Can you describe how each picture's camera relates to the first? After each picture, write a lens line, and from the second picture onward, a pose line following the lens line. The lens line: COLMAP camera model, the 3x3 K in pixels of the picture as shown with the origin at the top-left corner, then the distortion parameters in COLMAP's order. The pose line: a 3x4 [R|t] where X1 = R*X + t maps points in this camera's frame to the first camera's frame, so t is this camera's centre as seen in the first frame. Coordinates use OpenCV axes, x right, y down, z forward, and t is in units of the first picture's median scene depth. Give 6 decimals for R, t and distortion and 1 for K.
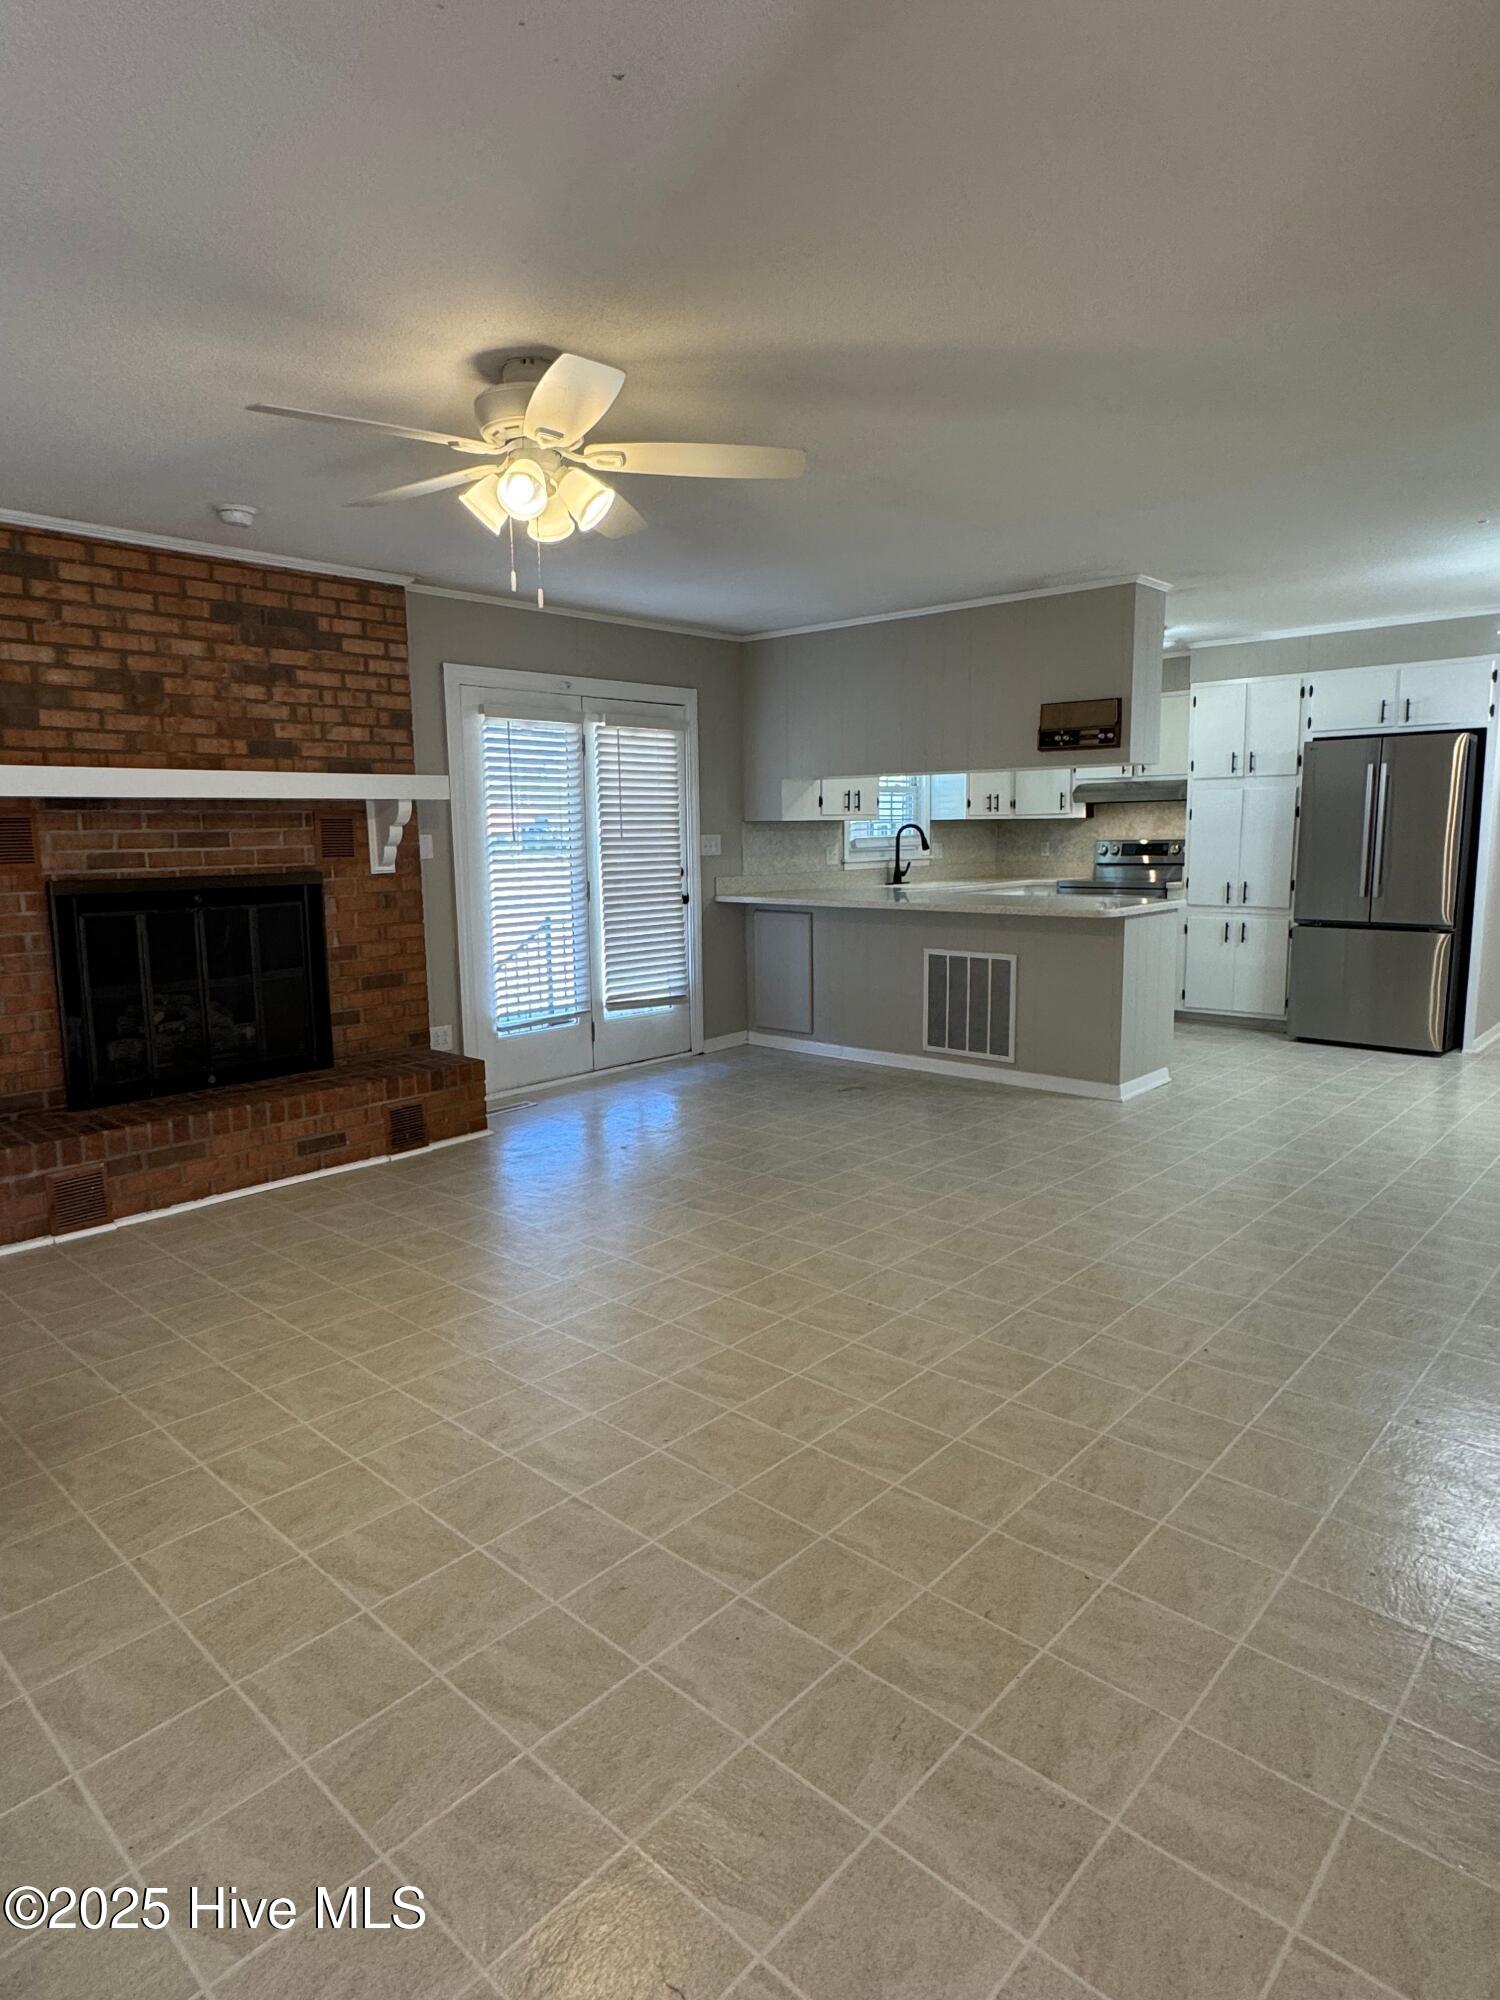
lens RADIAL K [[1150.8, 0, 750.0], [0, 1150.8, 1000.0], [0, 0, 1]] dist [0.000785, 0.000865]
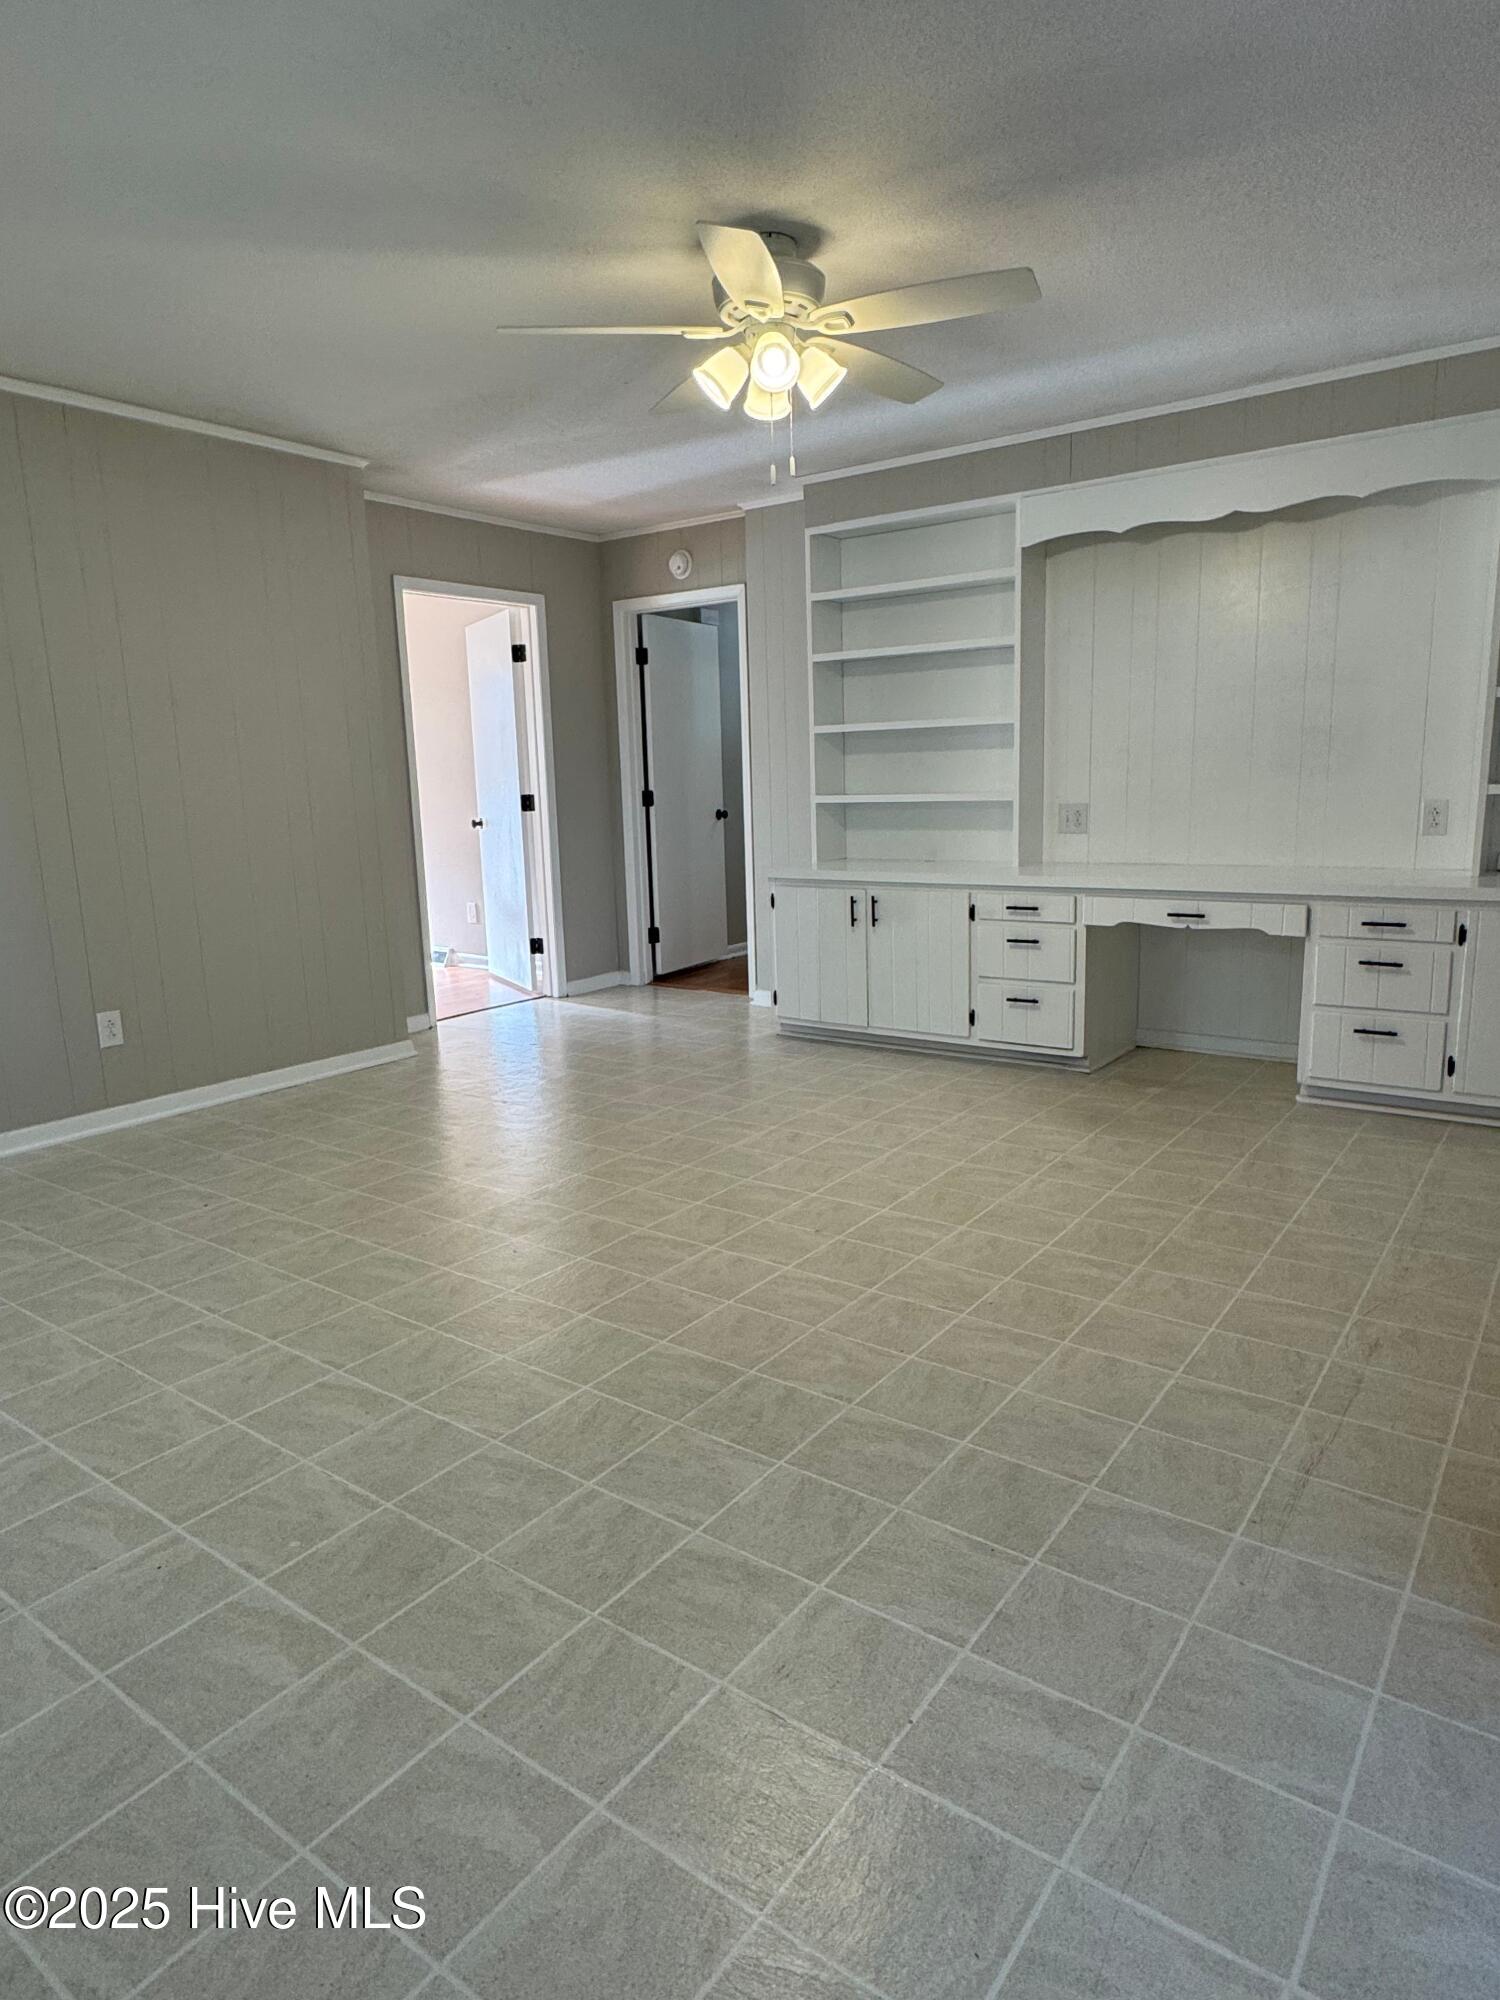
lens RADIAL K [[1189.4, 0, 750.0], [0, 1189.4, 1000.0], [0, 0, 1]] dist [-0.002288, -0.000590]
pose [[-0.992684, 0.064522, -0.102057, -0.015421], [0.027163, 0.942918, 0.331916, -0.161913], [0.117647, 0.326715, -0.937772, 1.327431]]
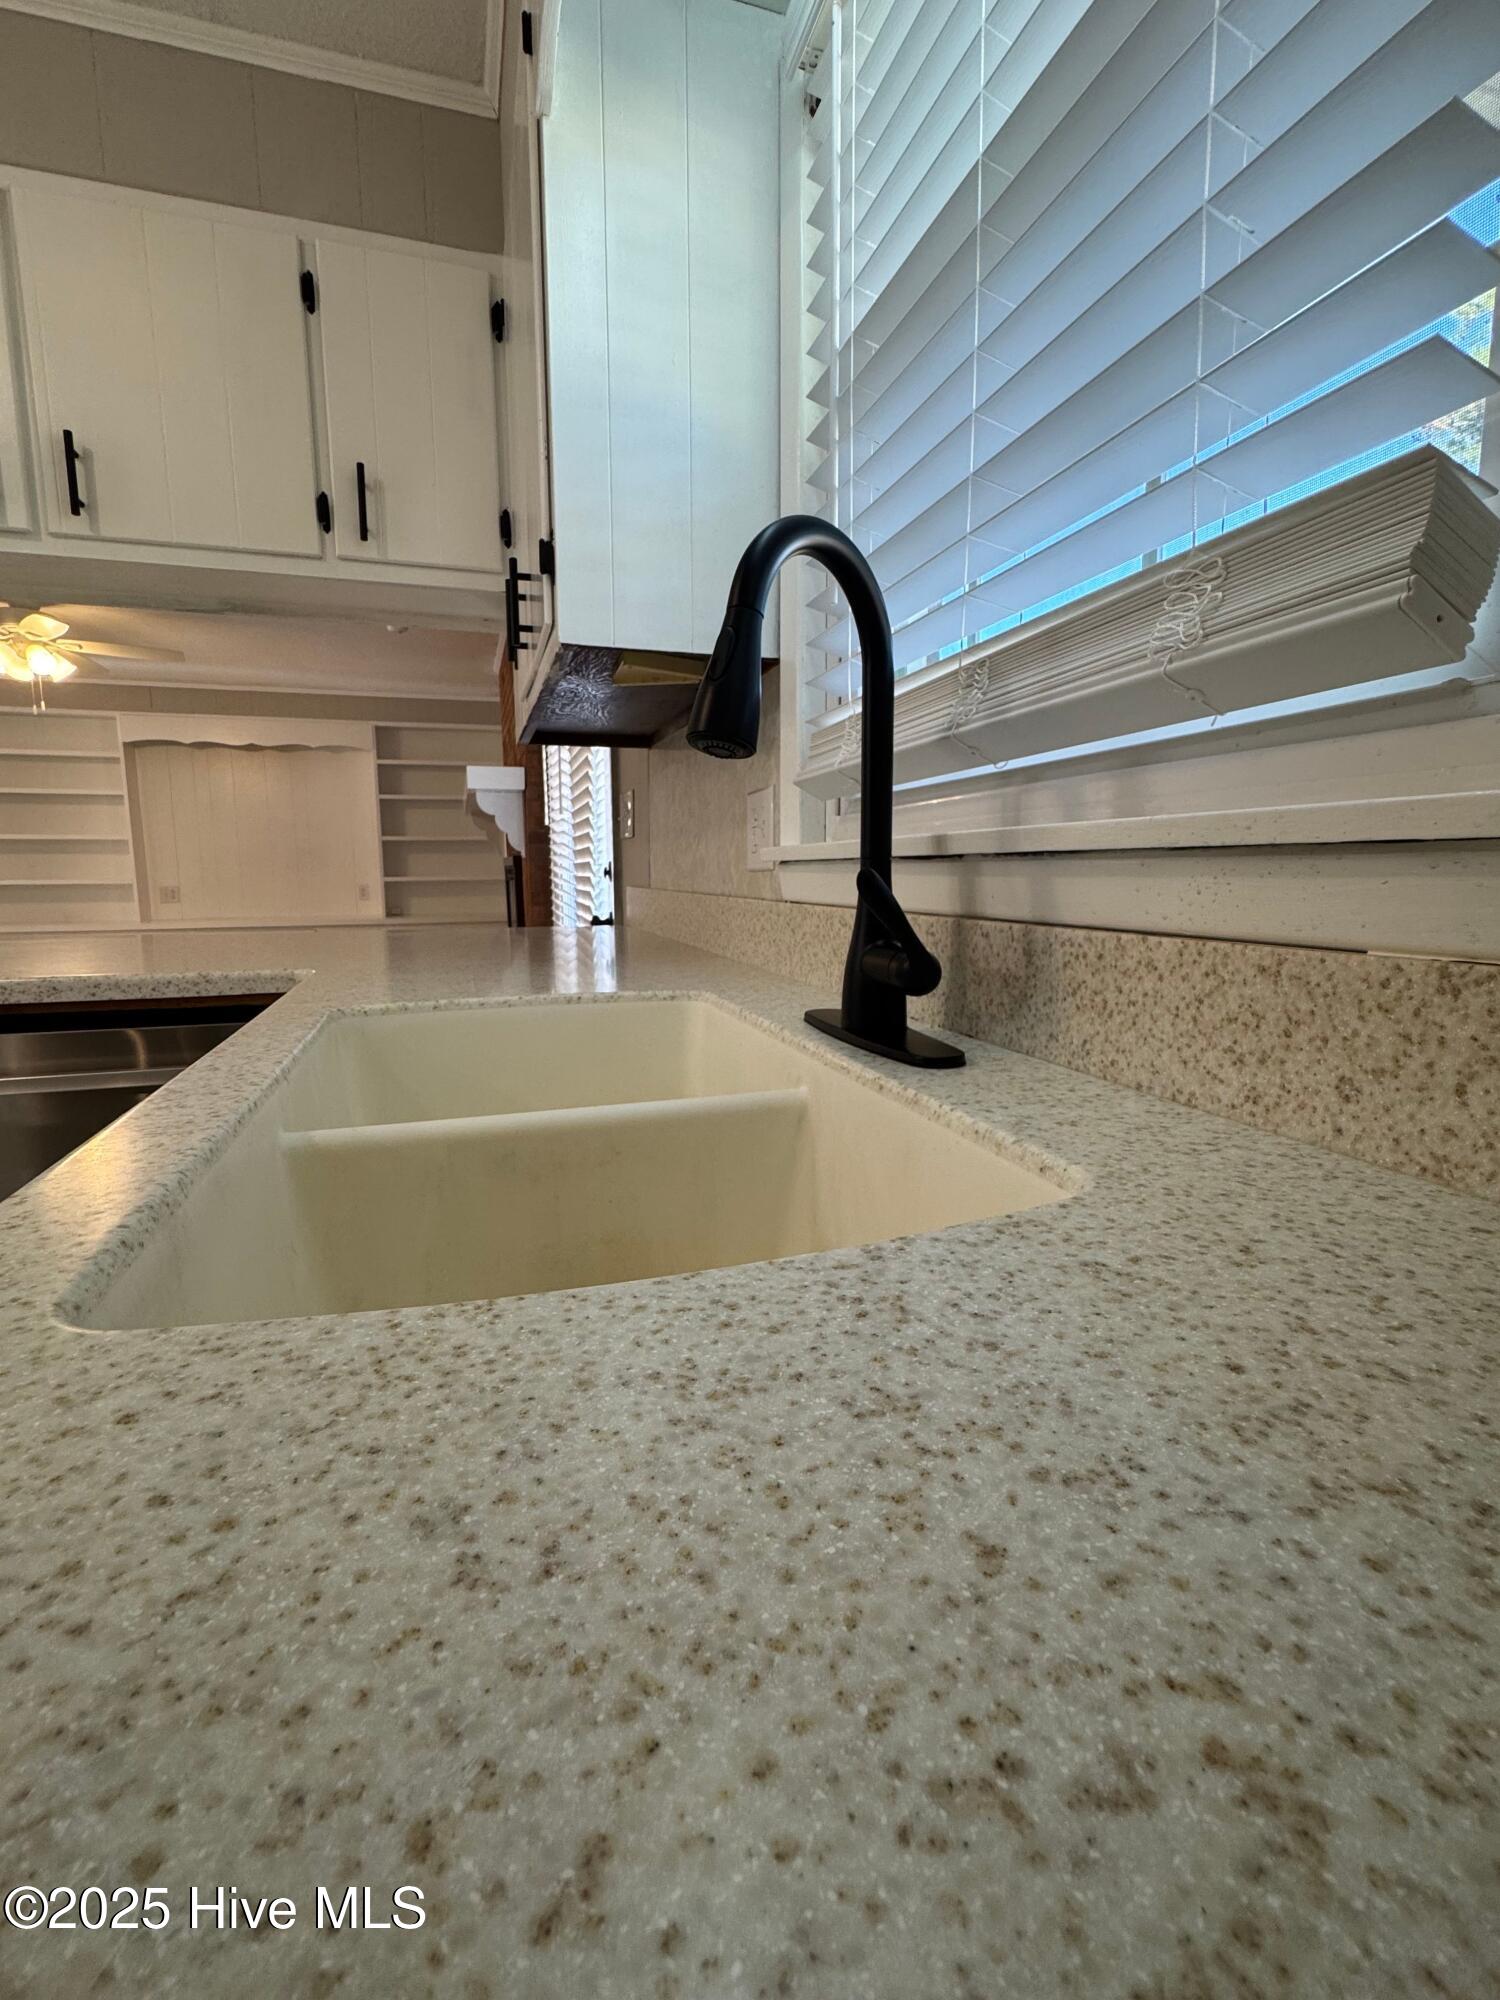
lens RADIAL K [[901.2, 0, 750.0], [0, 901.2, 1000.0], [0, 0, 1]] dist [0.000203, 0.000179]
pose [[-0.494101, 0.138264, -0.858340, 0.381058], [-0.119052, 0.967213, 0.224333, -0.223294], [0.861215, 0.213030, -0.461441, 1.805825]]
